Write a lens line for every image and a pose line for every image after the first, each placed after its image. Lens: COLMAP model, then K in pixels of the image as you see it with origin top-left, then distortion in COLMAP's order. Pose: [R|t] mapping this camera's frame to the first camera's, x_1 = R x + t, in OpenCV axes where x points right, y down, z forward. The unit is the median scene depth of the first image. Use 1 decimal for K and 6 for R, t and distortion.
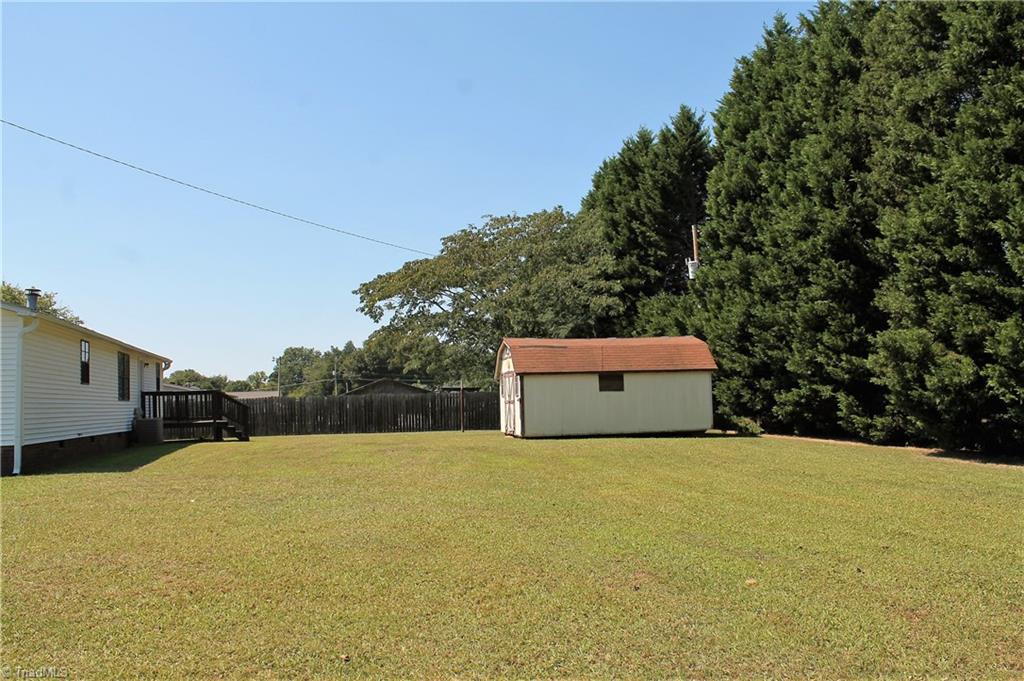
lens RADIAL K [[880.2, 0, 512.0], [0, 880.2, 340.5], [0, 0, 1]] dist [-0.162035, 0.150133]
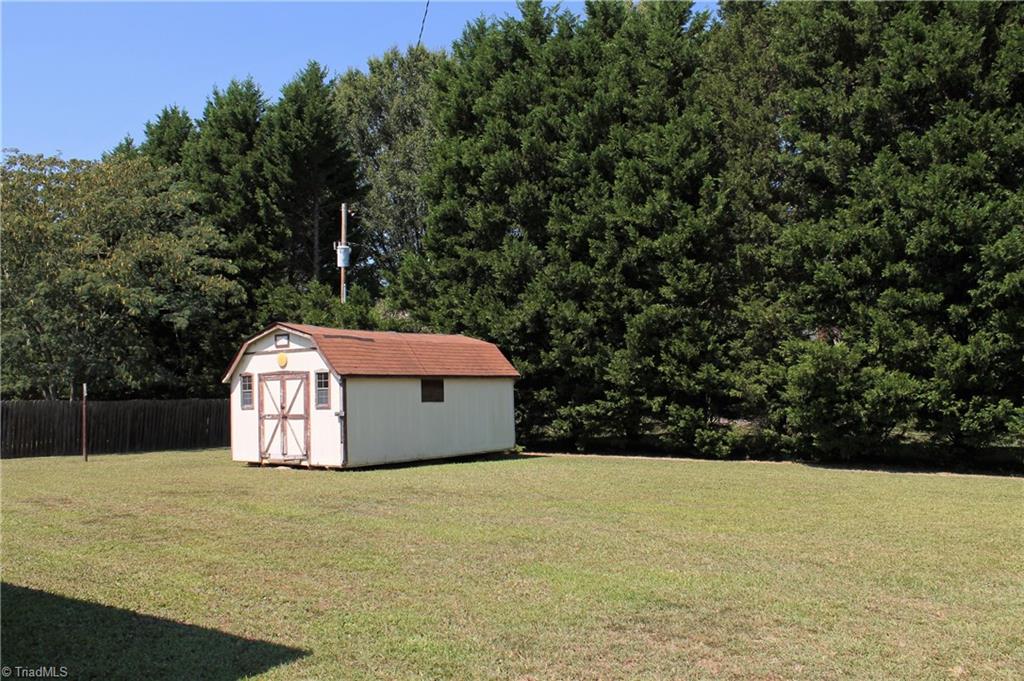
lens RADIAL K [[880.2, 0, 512.0], [0, 880.2, 340.5], [0, 0, 1]] dist [-0.162035, 0.150133]
pose [[0.717839, 0.051021, 0.694337, -0.350797], [-0.043670, 0.998647, -0.028233, 0.022267], [-0.694838, -0.010055, 0.719096, 0.393758]]
